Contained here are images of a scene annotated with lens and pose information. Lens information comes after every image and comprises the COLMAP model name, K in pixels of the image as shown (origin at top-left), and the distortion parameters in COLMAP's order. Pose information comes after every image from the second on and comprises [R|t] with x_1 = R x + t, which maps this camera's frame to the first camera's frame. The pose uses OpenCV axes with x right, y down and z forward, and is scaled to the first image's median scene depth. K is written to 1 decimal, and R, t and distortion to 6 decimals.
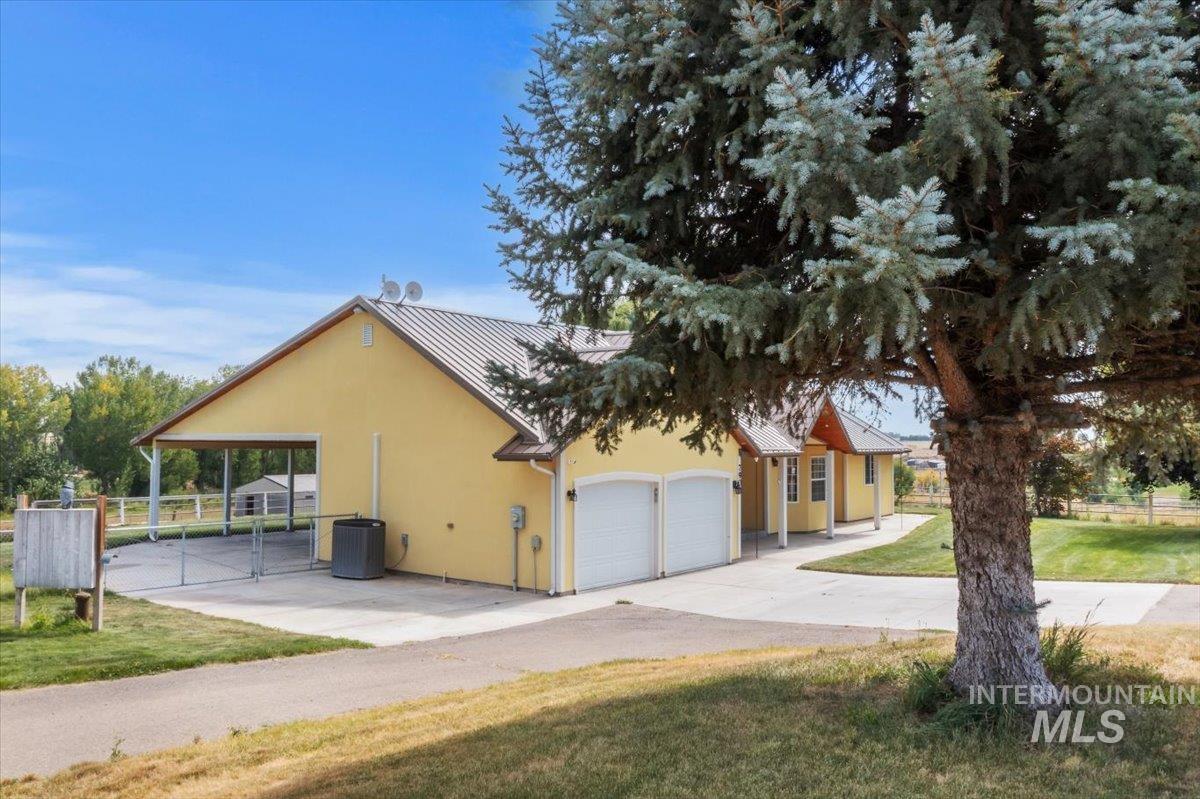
lens RADIAL K [[924.9, 0, 600.0], [0, 924.9, 399.5], [0, 0, 1]] dist [-0.044205, 0.006378]
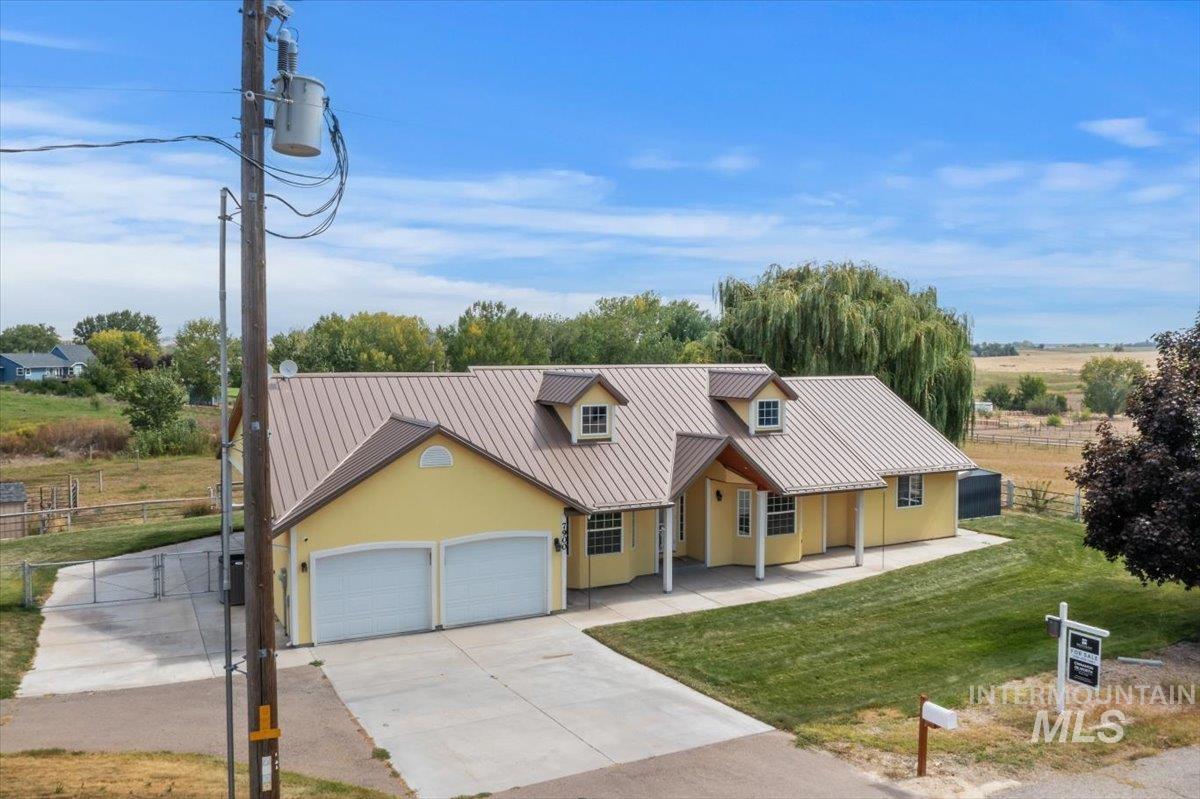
lens RADIAL K [[924.9, 0, 600.0], [0, 924.9, 399.5], [0, 0, 1]] dist [-0.044205, 0.006378]
pose [[0.902740, 0.016470, -0.429871, 0.533141], [0.024114, 0.995758, 0.088790, -0.135803], [0.429510, -0.090520, 0.898514, 0.066581]]
